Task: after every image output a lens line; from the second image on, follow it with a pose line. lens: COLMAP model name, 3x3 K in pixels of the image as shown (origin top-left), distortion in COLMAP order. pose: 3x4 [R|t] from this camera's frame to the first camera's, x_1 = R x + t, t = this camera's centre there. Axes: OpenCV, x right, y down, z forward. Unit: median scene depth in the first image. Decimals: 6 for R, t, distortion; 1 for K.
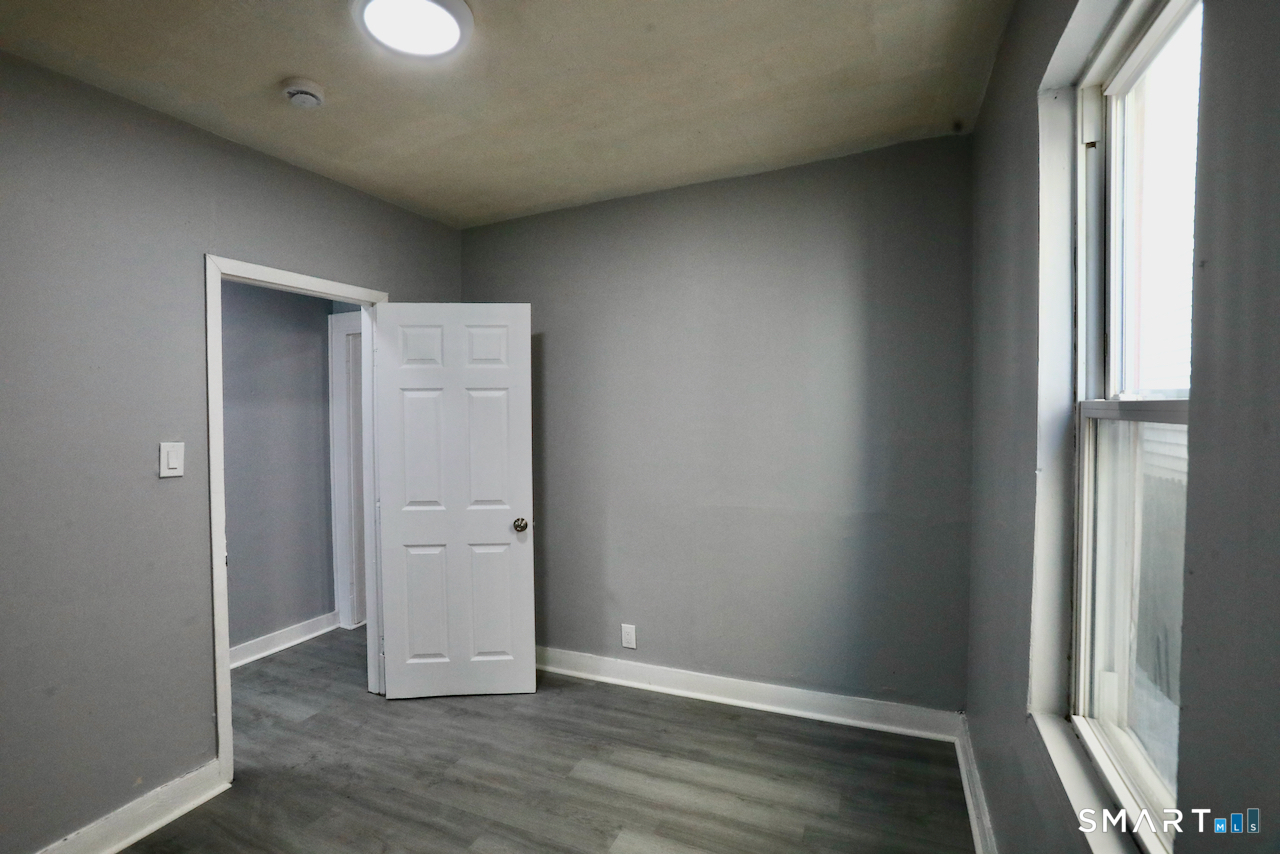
lens RADIAL K [[585.4, 0, 633.1], [0, 585.4, 430.8], [0, 0, 1]] dist [-0.047189, 0.019312]
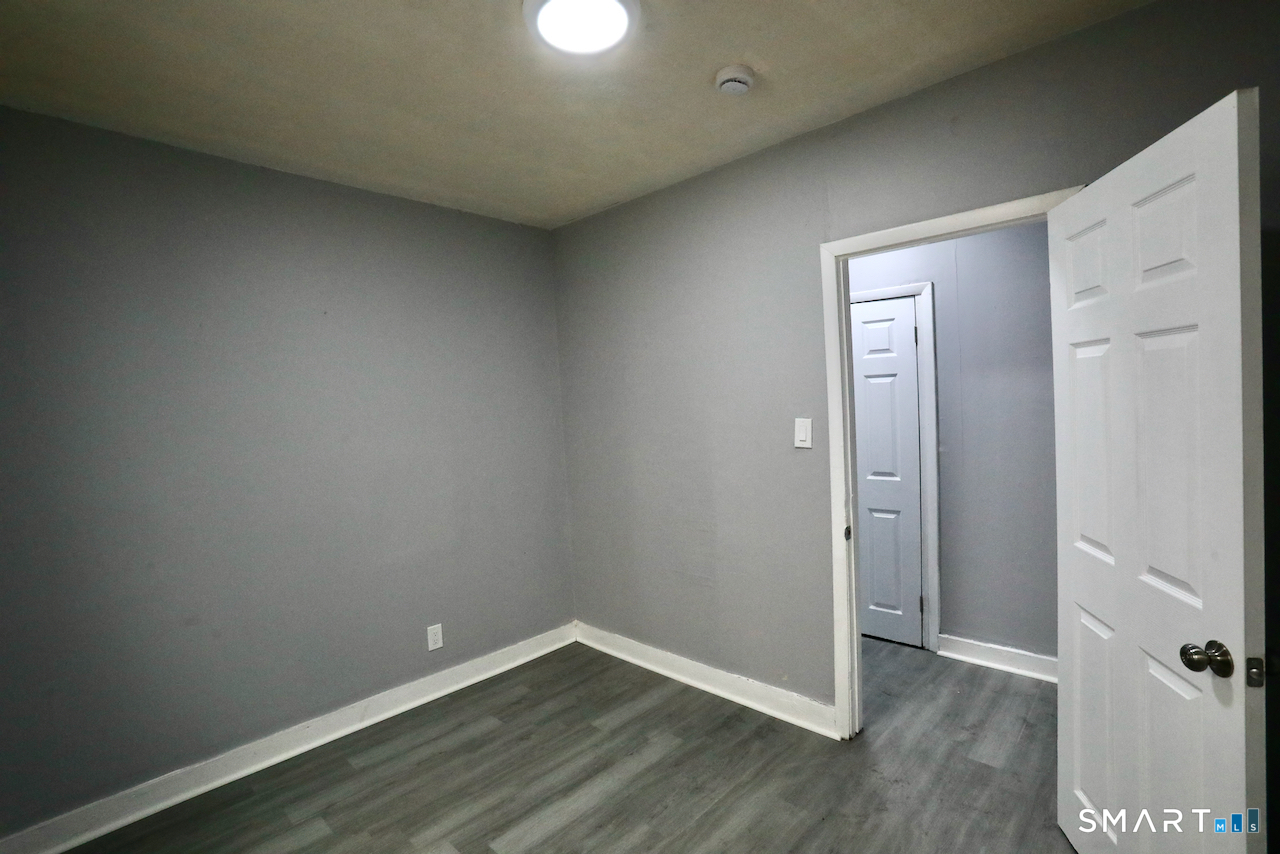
lens RADIAL K [[585.4, 0, 636.2], [0, 585.4, 420.5], [0, 0, 1]] dist [-0.047189, 0.019312]
pose [[-0.343518, 0.054295, -0.937575, 0.393450], [0.016826, 0.998523, 0.051660, -0.039337], [0.938995, 0.001970, -0.343924, 0.966397]]
